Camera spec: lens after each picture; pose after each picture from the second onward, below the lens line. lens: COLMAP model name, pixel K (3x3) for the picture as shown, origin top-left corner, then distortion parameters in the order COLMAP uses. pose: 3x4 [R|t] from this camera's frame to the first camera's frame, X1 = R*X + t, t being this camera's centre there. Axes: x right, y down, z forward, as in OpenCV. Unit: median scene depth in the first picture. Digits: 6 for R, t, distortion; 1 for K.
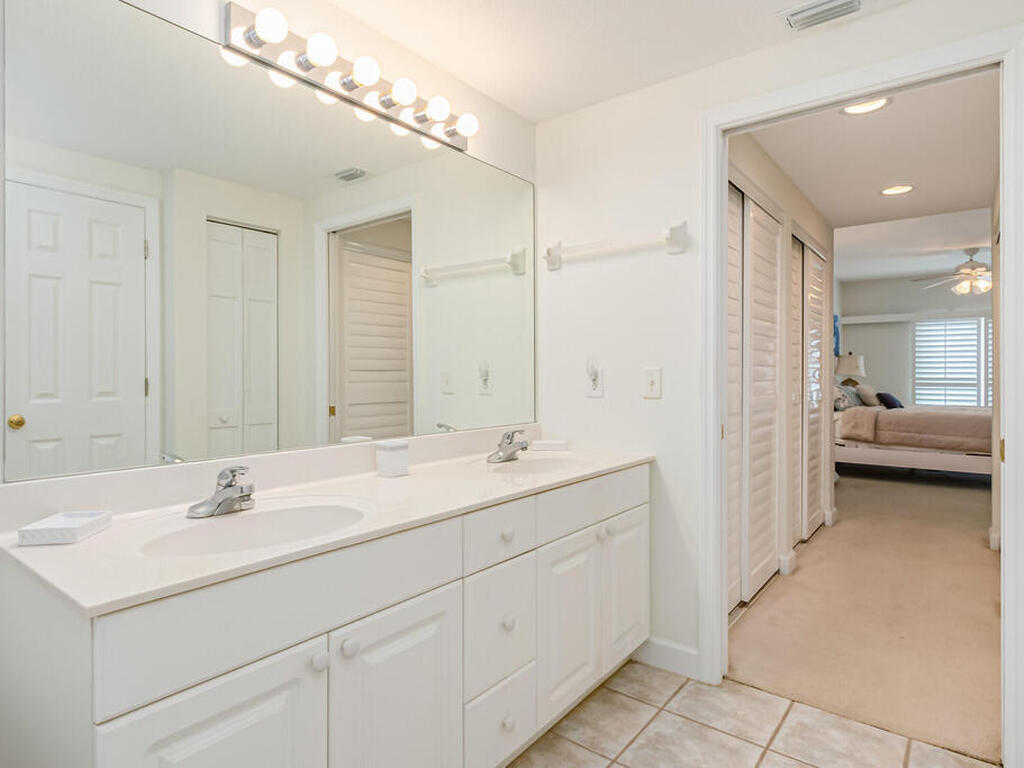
lens RADIAL K [[560.5, 0, 509.8], [0, 560.5, 369.8], [0, 0, 1]] dist [-0.000562, -0.000214]
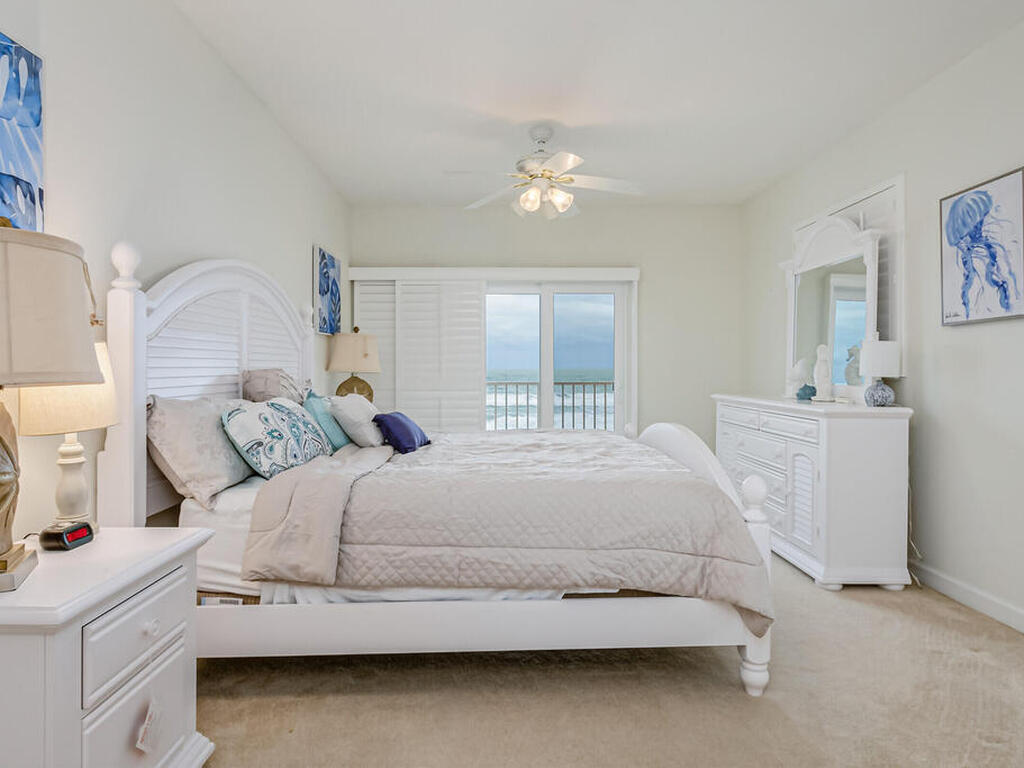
lens RADIAL K [[615.8, 0, 512.8], [0, 615.8, 378.7], [0, 0, 1]] dist [0.002315, 0.001247]
pose [[0.758939, -0.006166, 0.651133, 0.468429], [-0.009104, 0.999757, 0.020078, 0.005066], [-0.651098, -0.021166, 0.758698, 0.633725]]
